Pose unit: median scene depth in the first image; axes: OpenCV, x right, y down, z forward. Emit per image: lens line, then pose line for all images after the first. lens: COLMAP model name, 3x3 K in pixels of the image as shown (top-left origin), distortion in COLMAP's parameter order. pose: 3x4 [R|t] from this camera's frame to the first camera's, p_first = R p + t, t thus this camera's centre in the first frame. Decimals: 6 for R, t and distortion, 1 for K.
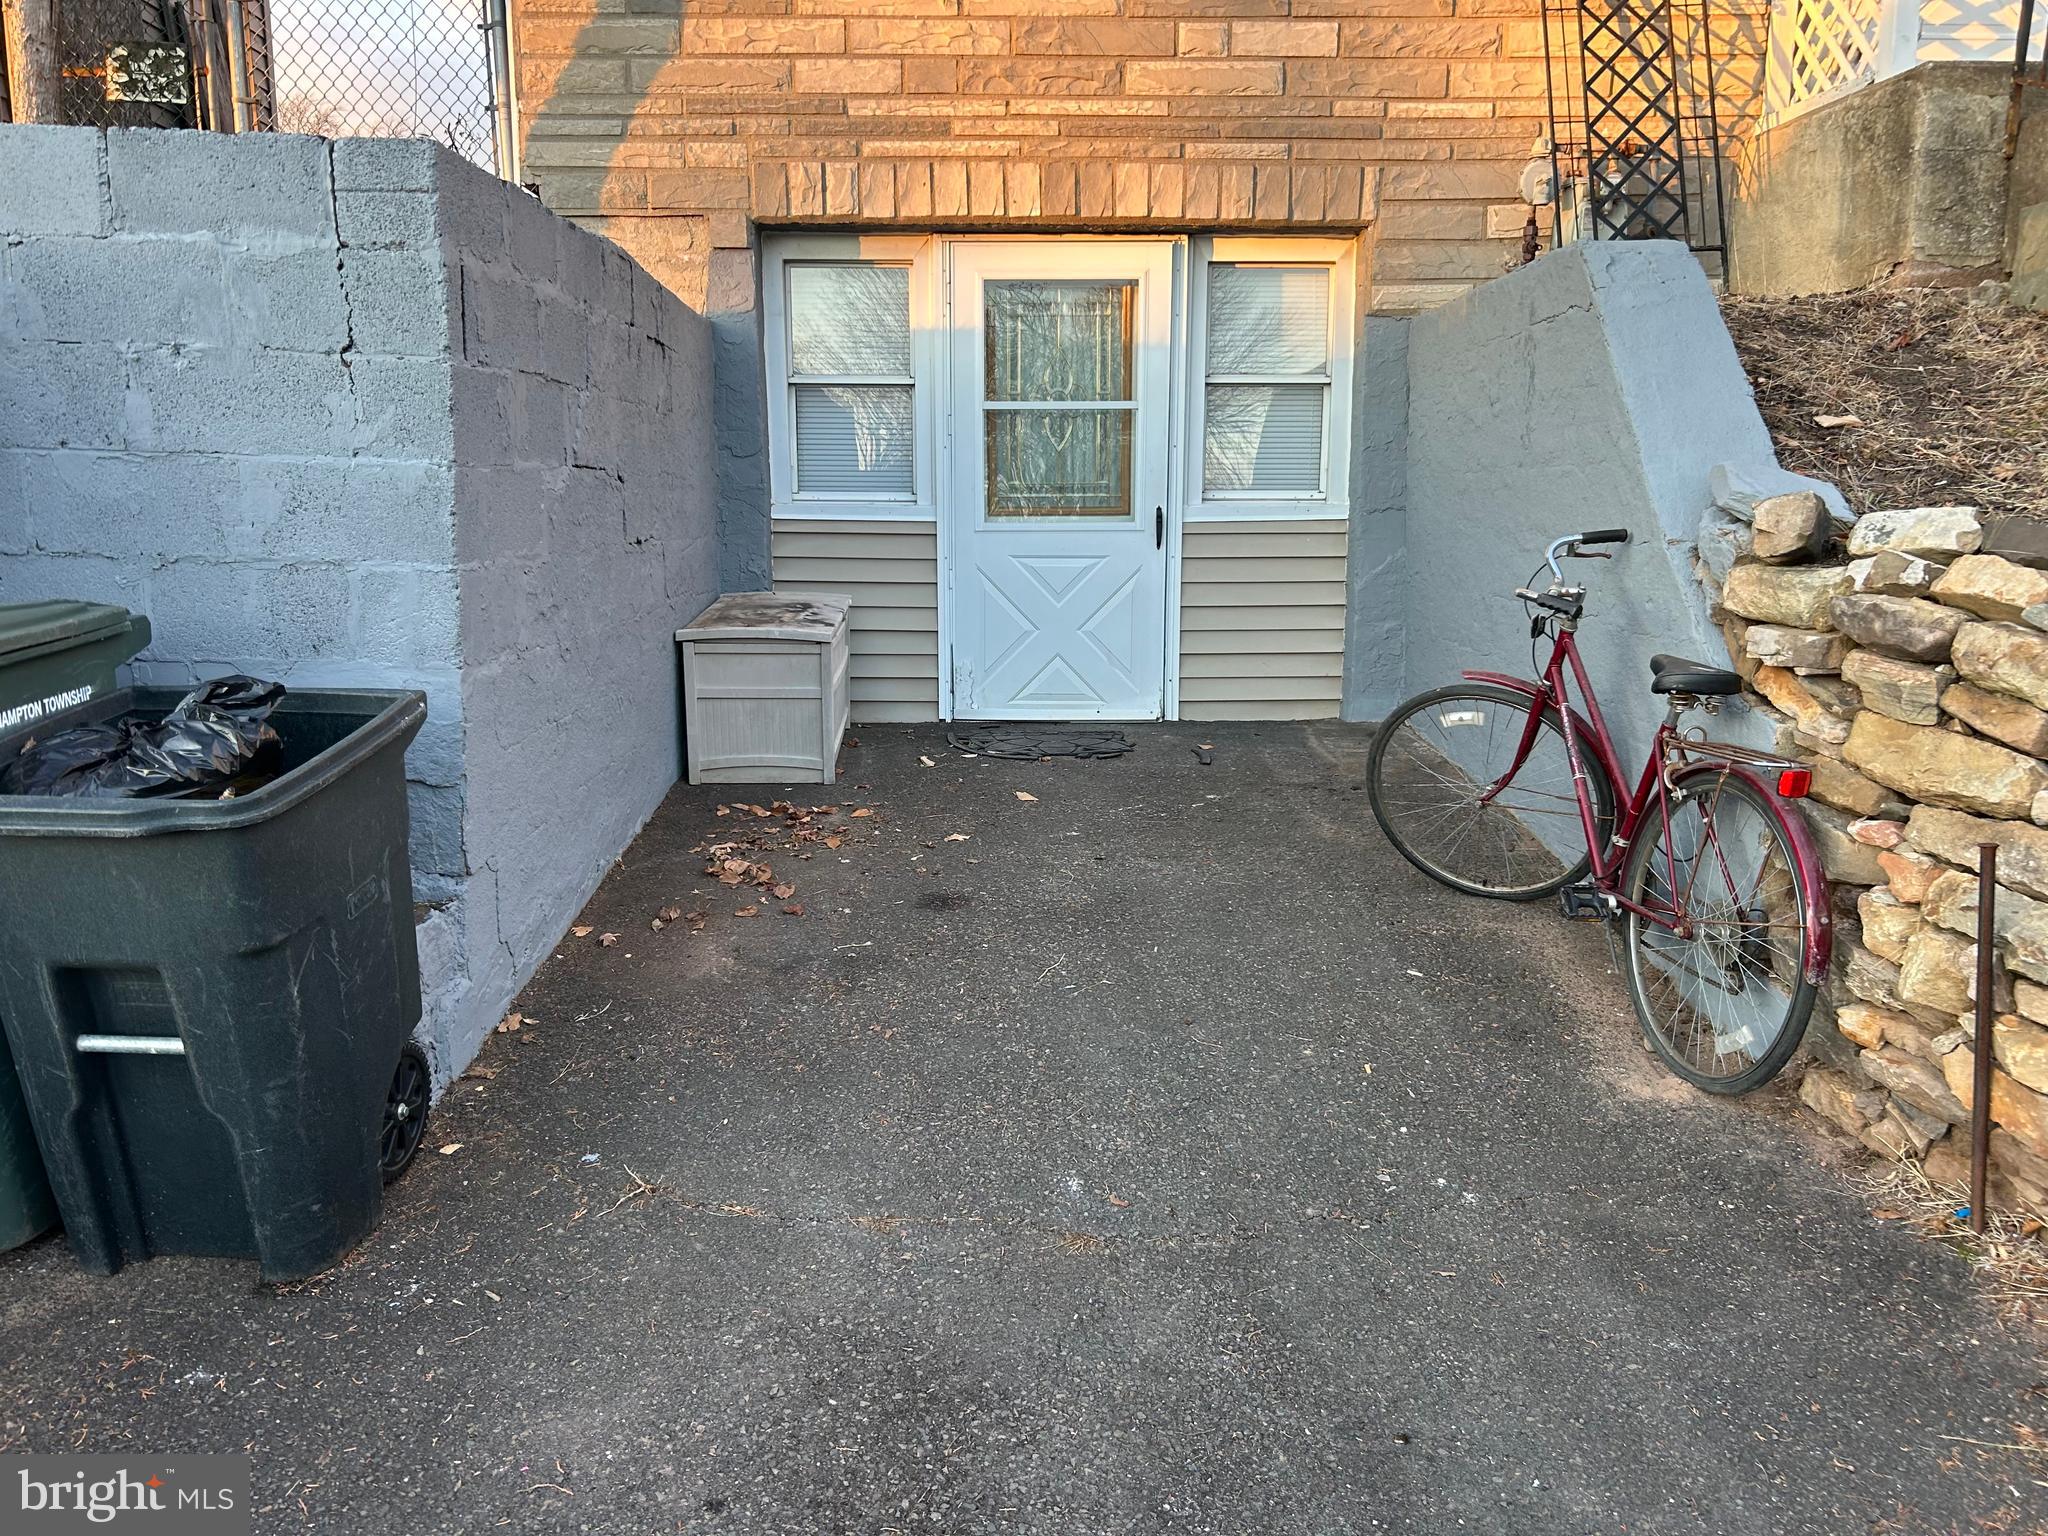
lens RADIAL K [[1545.7, 0, 1039.1], [0, 1545.7, 752.6], [0, 0, 1]] dist [0.004694, -0.004090]
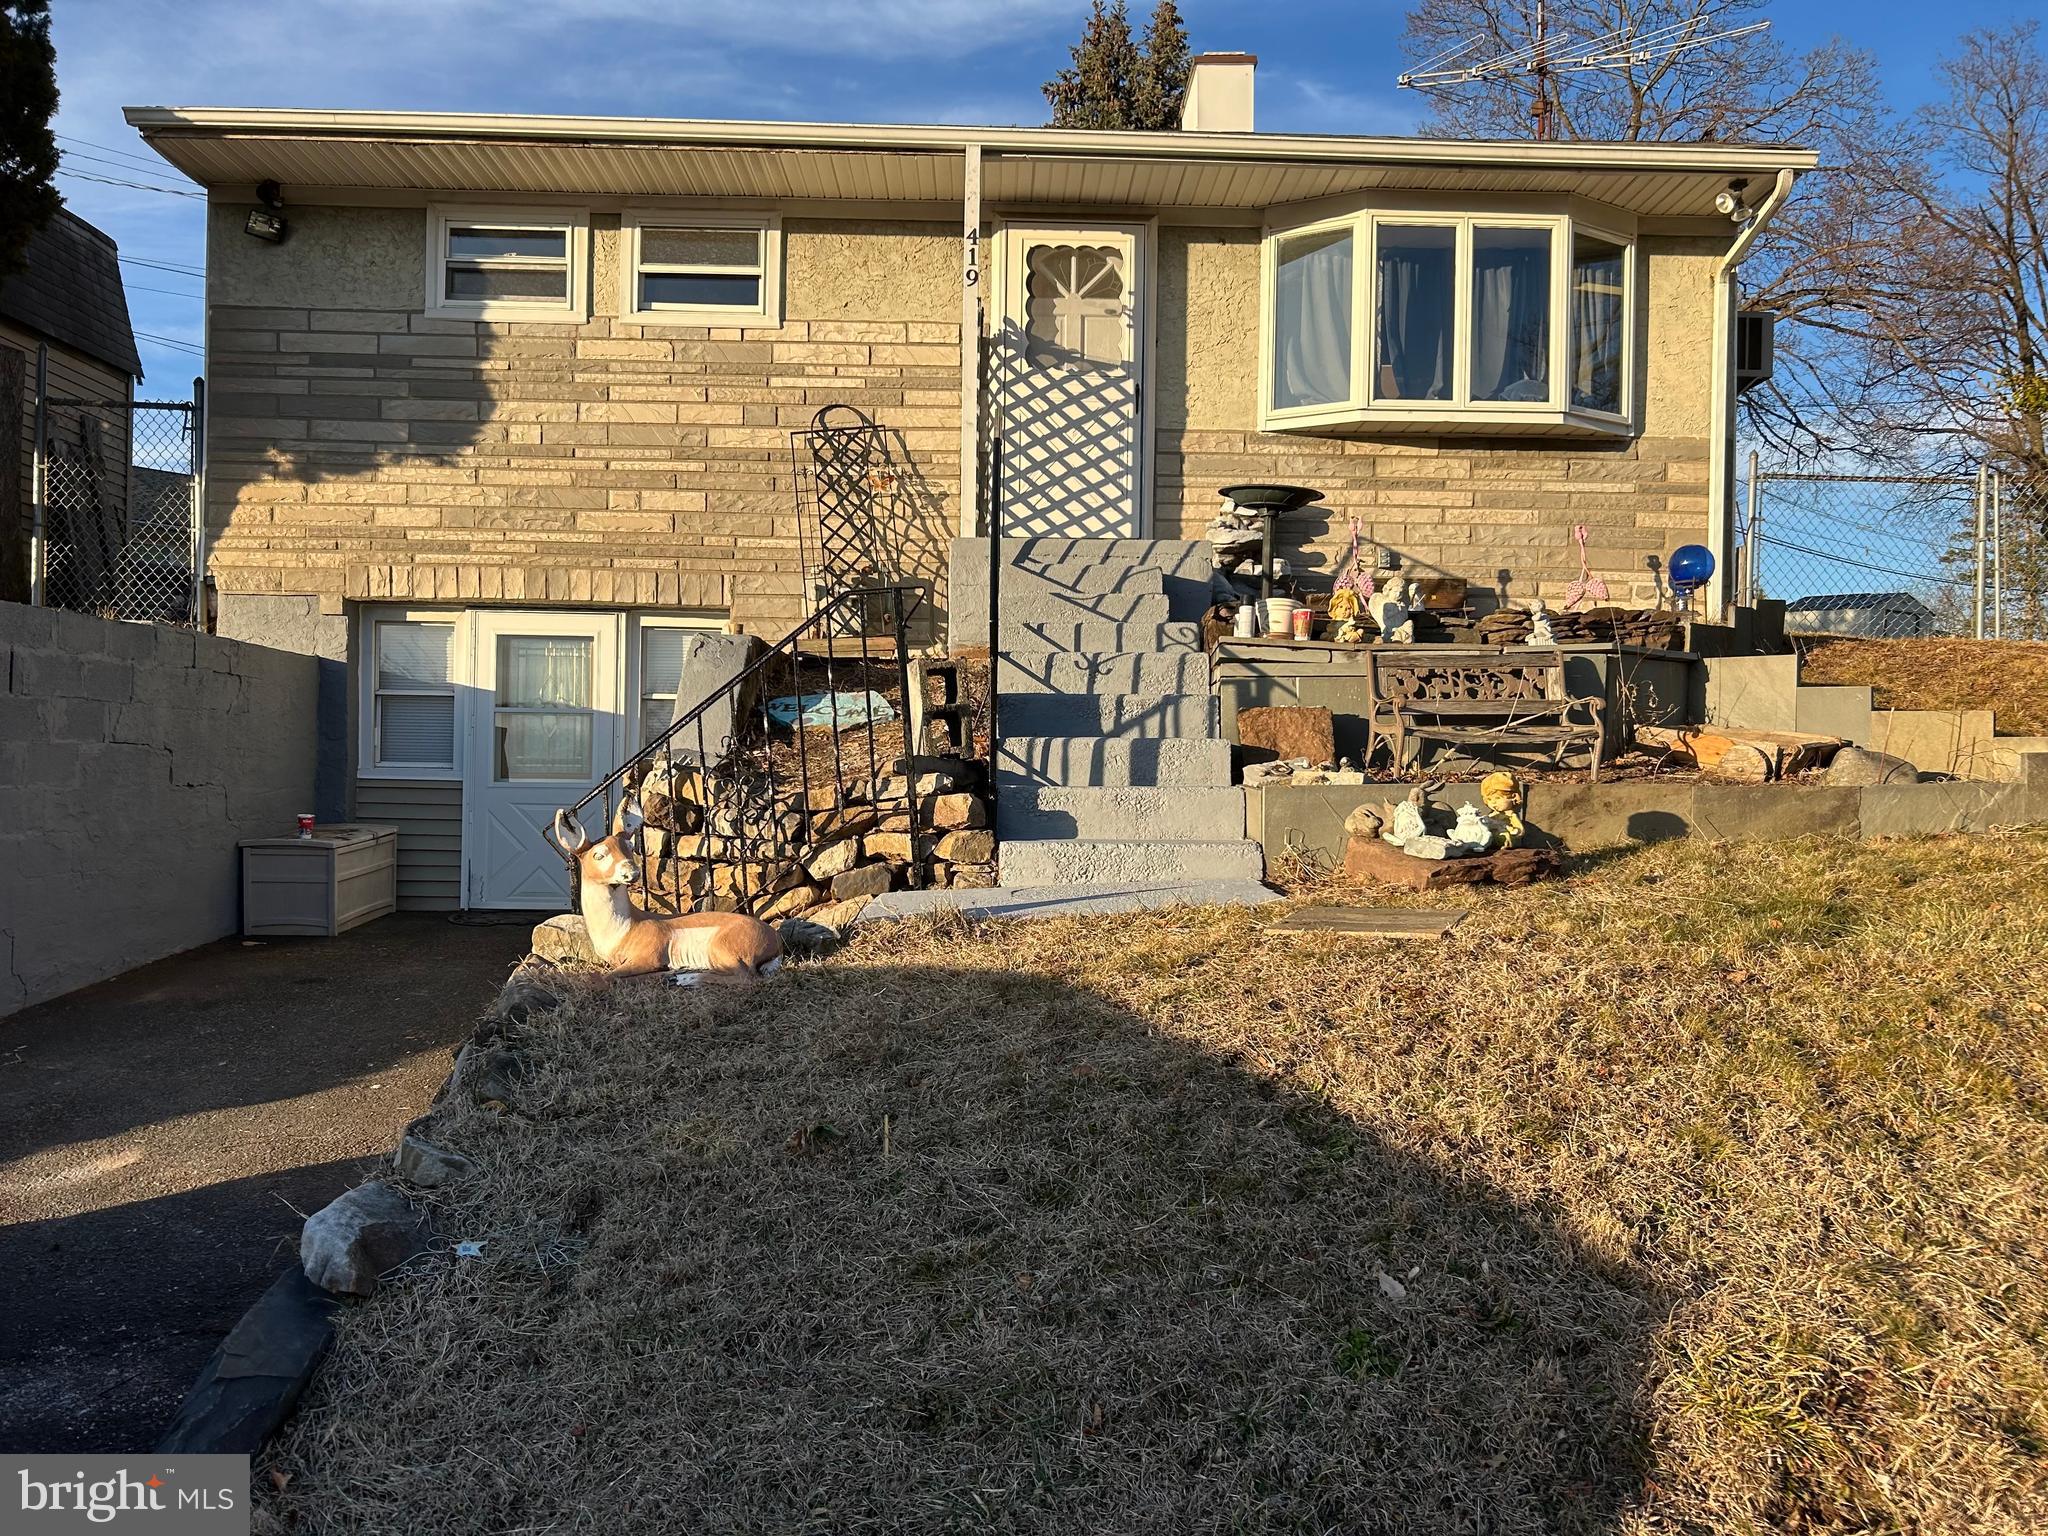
lens RADIAL K [[1545.7, 0, 1006.8], [0, 1545.7, 777.1], [0, 0, 1]] dist [0.004694, -0.004090]
pose [[0.999706, 0.020603, 0.012756, 0.501956], [-0.018378, 0.987731, -0.155081, 0.086490], [-0.015794, 0.154801, 0.987819, -0.609889]]
